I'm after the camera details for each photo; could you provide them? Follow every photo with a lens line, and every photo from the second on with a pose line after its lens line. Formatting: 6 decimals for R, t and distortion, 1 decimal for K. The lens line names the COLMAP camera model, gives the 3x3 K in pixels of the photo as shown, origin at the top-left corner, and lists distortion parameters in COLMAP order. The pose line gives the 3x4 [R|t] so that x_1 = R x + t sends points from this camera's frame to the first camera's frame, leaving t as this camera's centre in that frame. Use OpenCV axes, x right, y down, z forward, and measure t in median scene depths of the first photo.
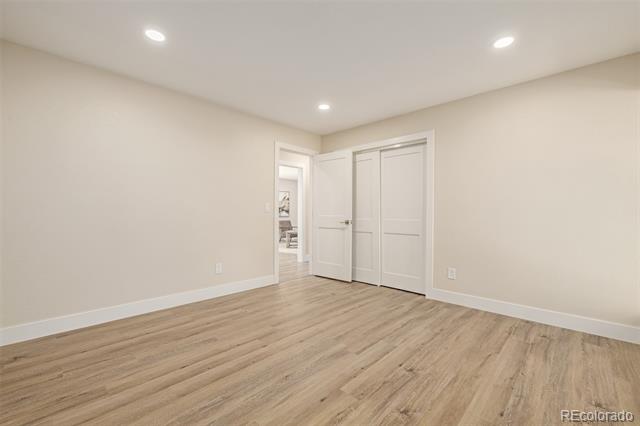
lens RADIAL K [[265.7, 0, 320.0], [0, 265.7, 213.0], [0, 0, 1]] dist [0.002766, 0.000107]
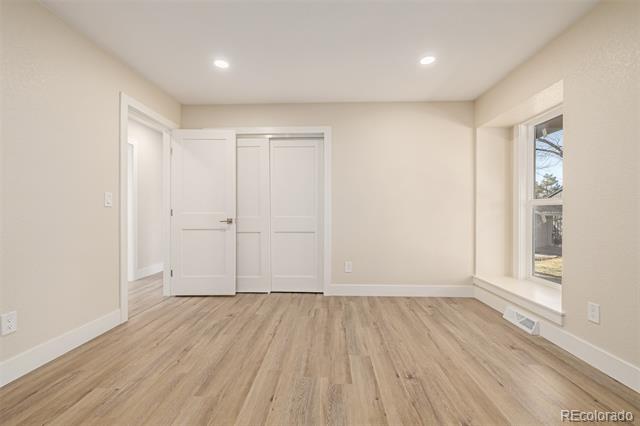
lens RADIAL K [[268.8, 0, 320.0], [0, 268.8, 213.0], [0, 0, 1]] dist [0.002268, 0.000224]
pose [[0.757868, -0.006333, 0.652377, -0.262419], [0.001298, 0.999966, 0.008199, 0.005360], [-0.652407, -0.005367, 0.757850, 0.256554]]
